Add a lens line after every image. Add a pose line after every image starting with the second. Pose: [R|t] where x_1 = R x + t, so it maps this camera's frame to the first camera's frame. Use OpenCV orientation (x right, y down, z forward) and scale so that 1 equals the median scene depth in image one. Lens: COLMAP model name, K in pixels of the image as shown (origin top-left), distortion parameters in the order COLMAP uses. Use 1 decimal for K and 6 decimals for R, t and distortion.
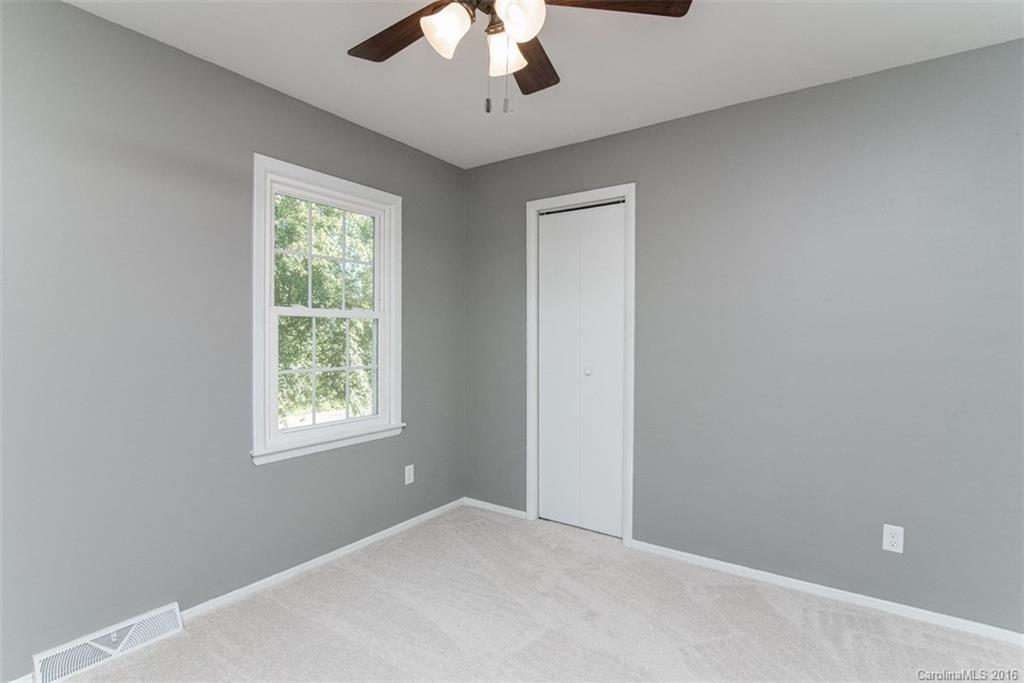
lens RADIAL K [[476.7, 0, 512.8], [0, 476.7, 346.6], [0, 0, 1]] dist [-0.015761, 0.000904]
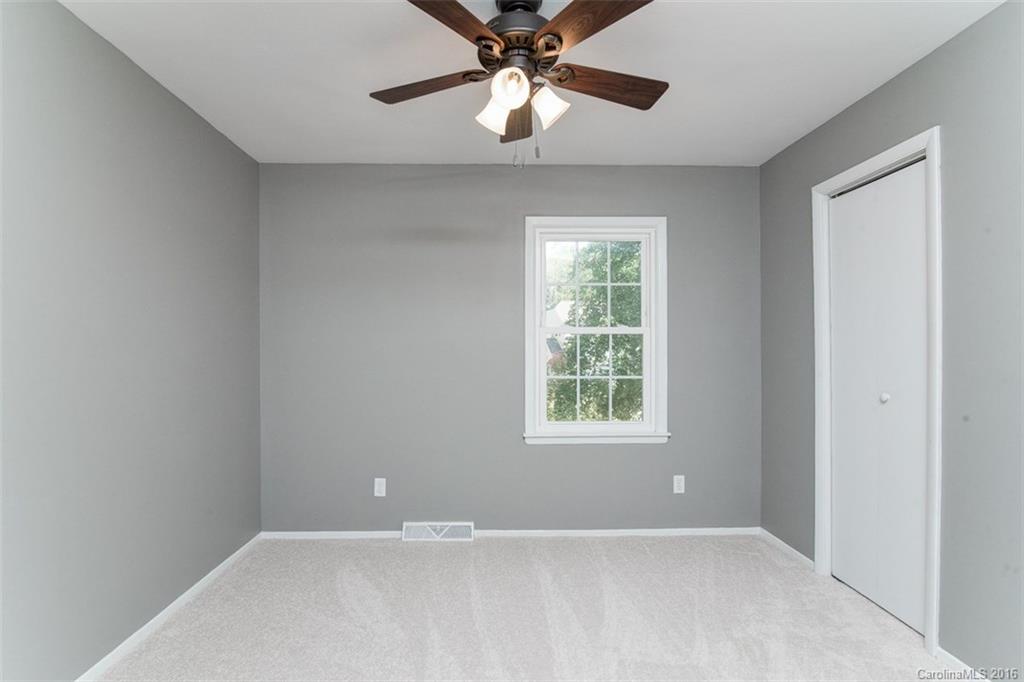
lens RADIAL K [[476.7, 0, 511.9], [0, 476.7, 342.4], [0, 0, 1]] dist [-0.015761, 0.000904]
pose [[0.601809, -0.019183, -0.798410, 0.413583], [-0.007616, 0.999528, -0.029756, -0.003751], [0.798604, 0.023988, 0.601379, 0.094834]]
